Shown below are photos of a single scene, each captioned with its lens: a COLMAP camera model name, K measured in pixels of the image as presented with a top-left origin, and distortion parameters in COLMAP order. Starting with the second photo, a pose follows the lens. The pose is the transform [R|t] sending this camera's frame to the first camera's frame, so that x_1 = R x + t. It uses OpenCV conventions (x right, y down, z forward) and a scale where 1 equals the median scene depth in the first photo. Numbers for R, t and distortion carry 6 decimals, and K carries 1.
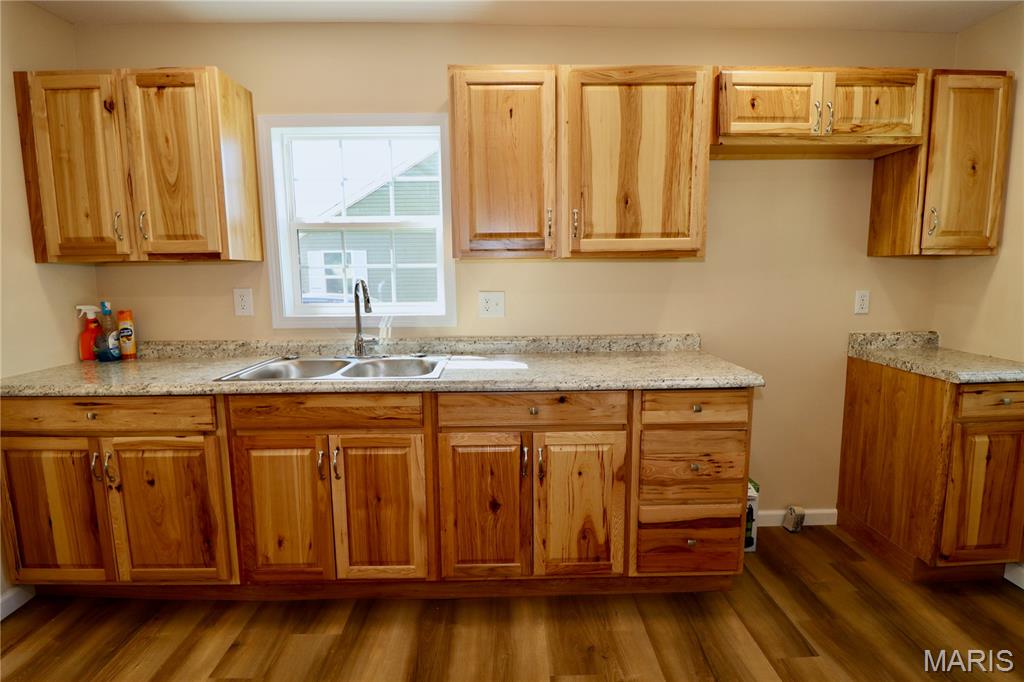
lens RADIAL K [[491.3, 0, 512.4], [0, 491.3, 345.3], [0, 0, 1]] dist [-0.012085, -0.001391]
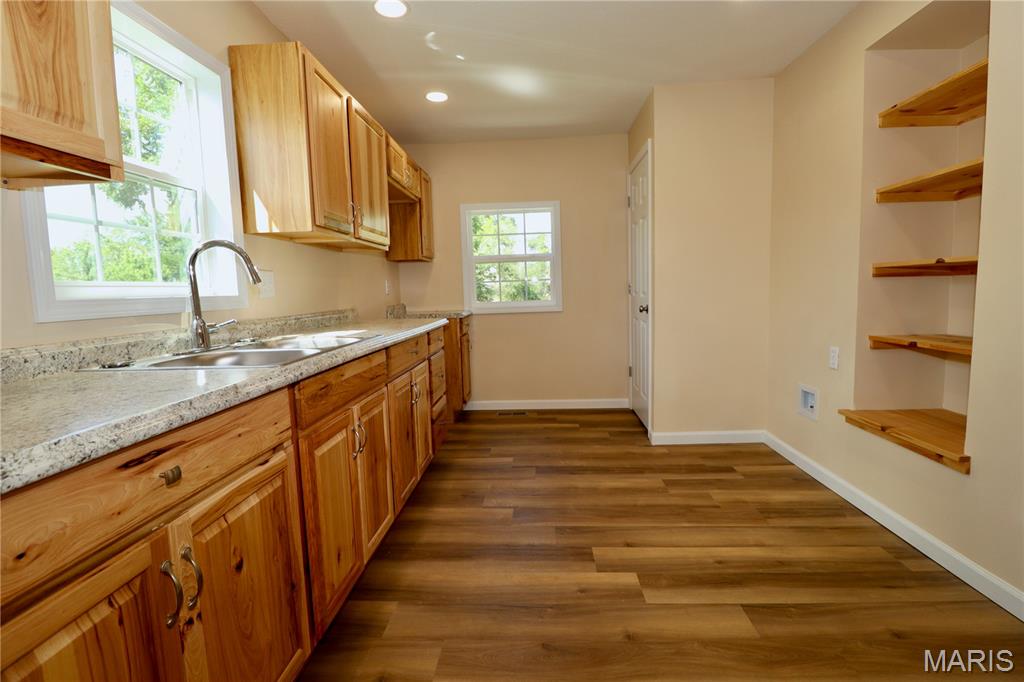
lens RADIAL K [[491.3, 0, 514.9], [0, 491.3, 344.3], [0, 0, 1]] dist [-0.012085, -0.001391]
pose [[0.063789, -0.102099, 0.992727, -1.253068], [0.170614, 0.981223, 0.089953, 0.036704], [-0.983271, 0.163635, 0.080010, 0.605975]]
